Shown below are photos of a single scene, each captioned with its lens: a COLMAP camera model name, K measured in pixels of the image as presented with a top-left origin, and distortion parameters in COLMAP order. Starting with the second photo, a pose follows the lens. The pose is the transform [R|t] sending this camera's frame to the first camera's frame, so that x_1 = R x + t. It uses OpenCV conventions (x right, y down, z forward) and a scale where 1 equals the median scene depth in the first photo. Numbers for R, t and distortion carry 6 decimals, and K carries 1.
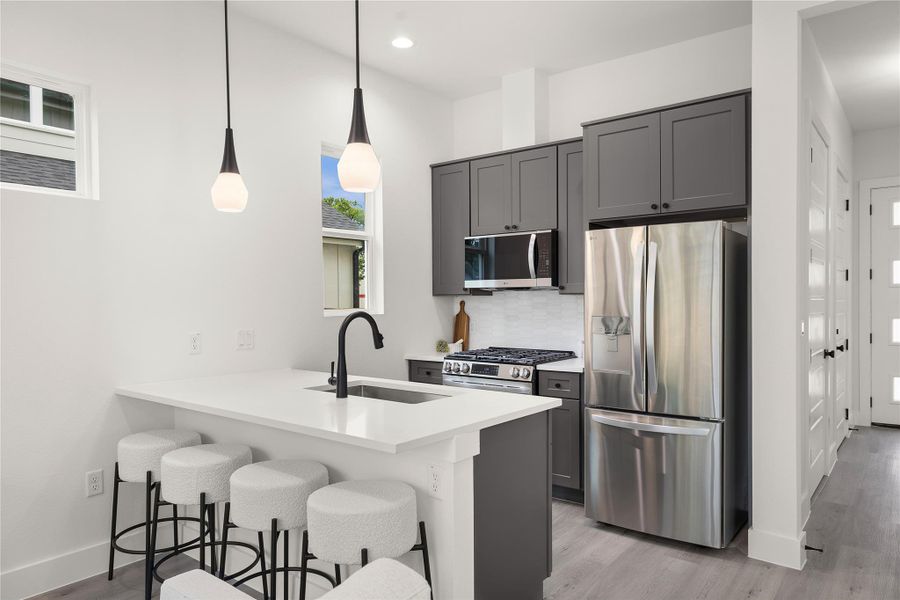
lens RADIAL K [[590.6, 0, 450.0], [0, 590.6, 300.0], [0, 0, 1]] dist [0.002146, 0.000092]
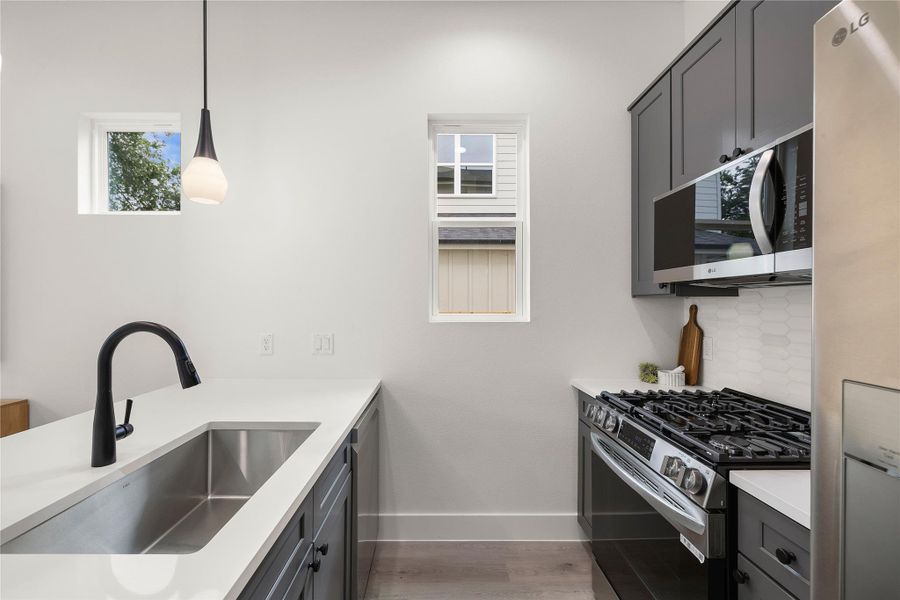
lens RADIAL K [[384.5, 0, 438.6], [0, 384.5, 300.9], [0, 0, 1]] dist [-0.000452, -0.000119]
pose [[0.622662, -0.000435, -0.782491, 0.193625], [-0.004483, 0.999981, -0.004123, -0.000203], [0.782478, 0.006075, 0.622648, 0.588159]]
